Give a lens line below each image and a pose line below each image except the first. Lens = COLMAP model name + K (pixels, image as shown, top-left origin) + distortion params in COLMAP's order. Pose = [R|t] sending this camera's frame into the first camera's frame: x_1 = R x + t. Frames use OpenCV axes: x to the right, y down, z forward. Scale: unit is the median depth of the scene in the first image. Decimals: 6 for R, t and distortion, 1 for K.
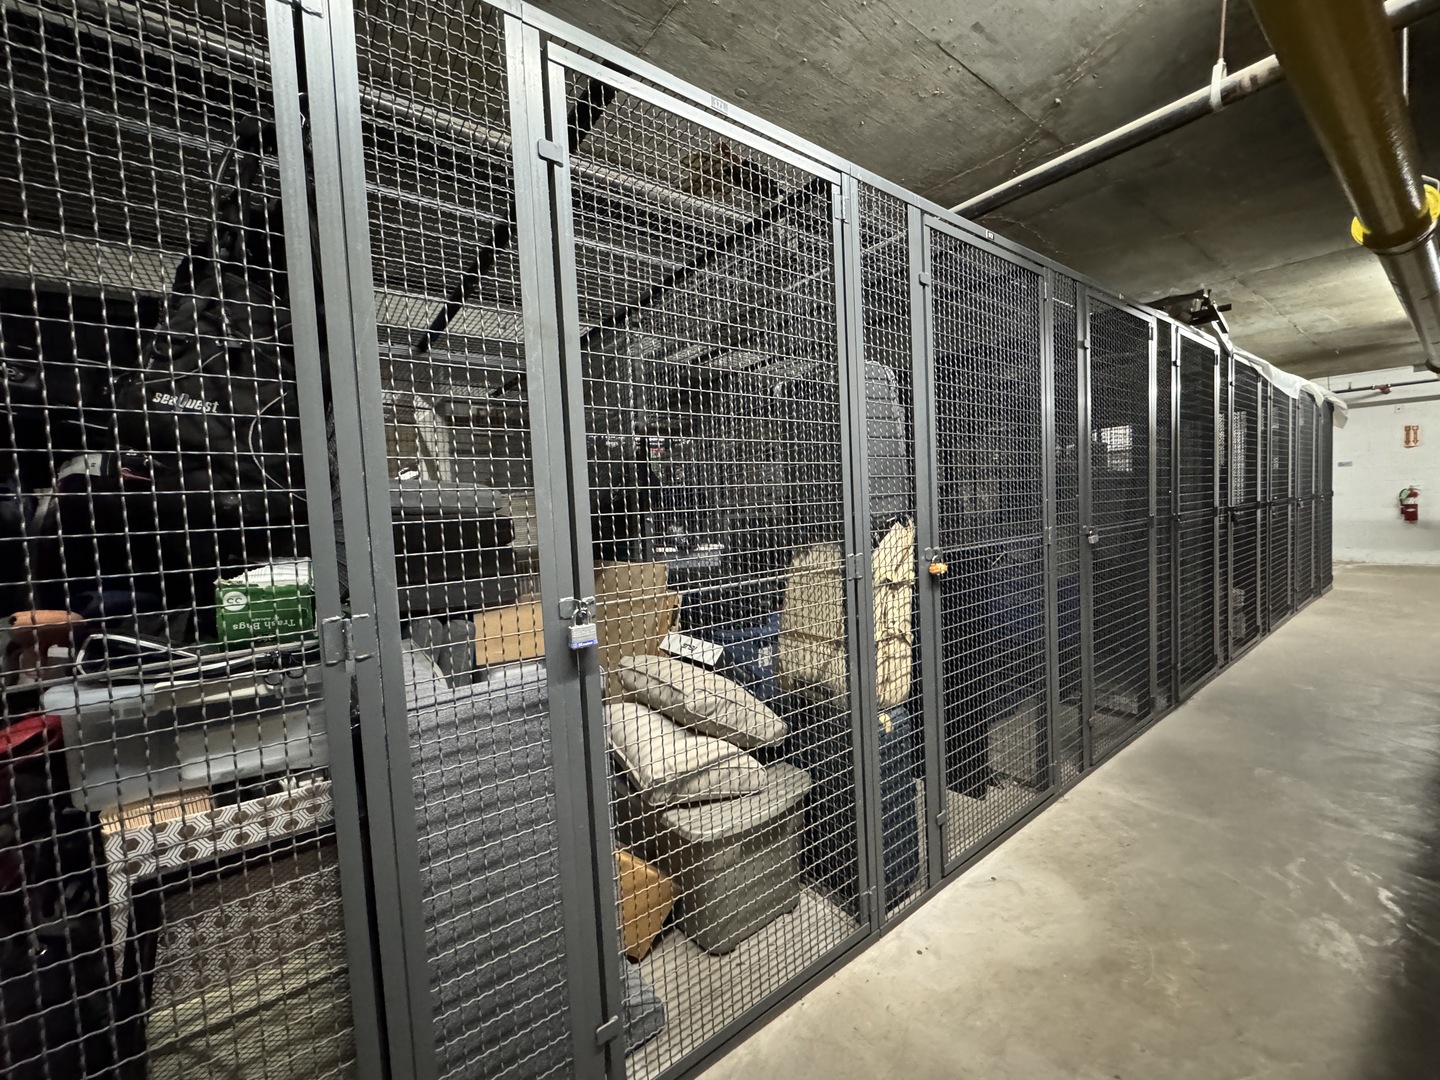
lens RADIAL K [[577.8, 0, 690.8], [0, 577.8, 539.2], [0, 0, 1]] dist [-0.001314, -0.000778]
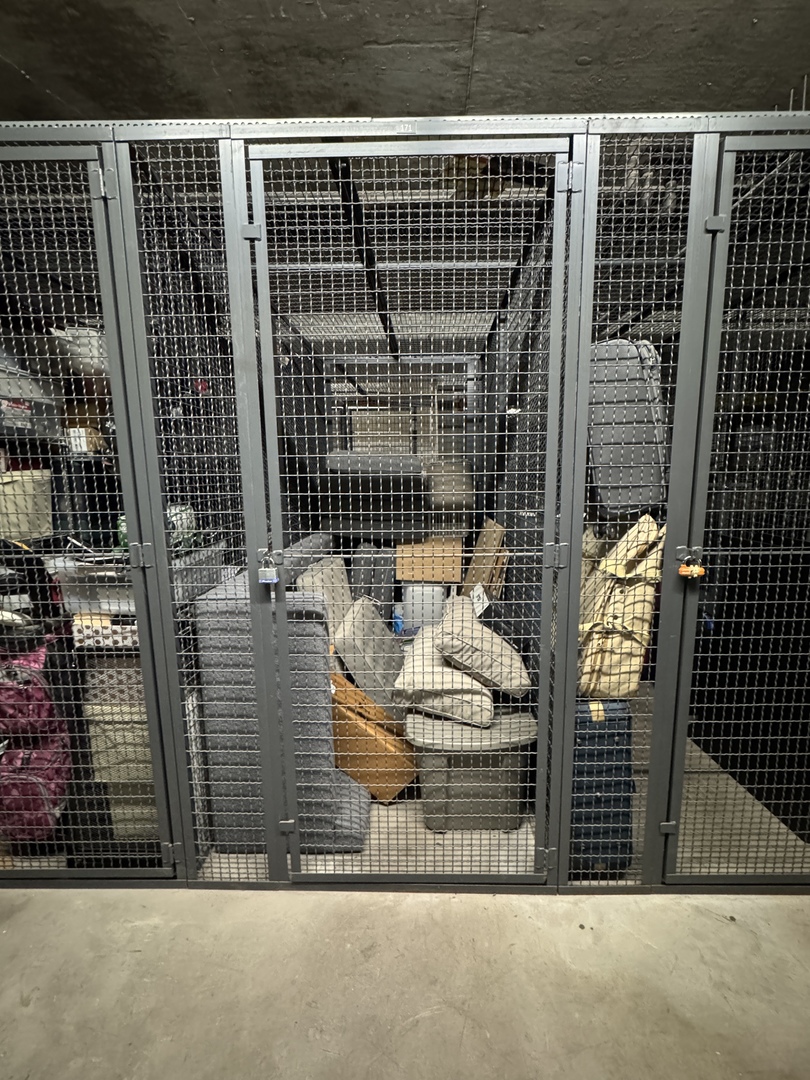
lens RADIAL K [[433.4, 0, 404.3], [0, 433.4, 540.6], [0, 0, 1]] dist [-0.001314, -0.000778]
pose [[0.795197, 0.127183, -0.592863, 0.520533], [-0.060587, 0.989528, 0.131014, -0.062545], [0.603317, -0.068262, 0.794575, 0.230721]]
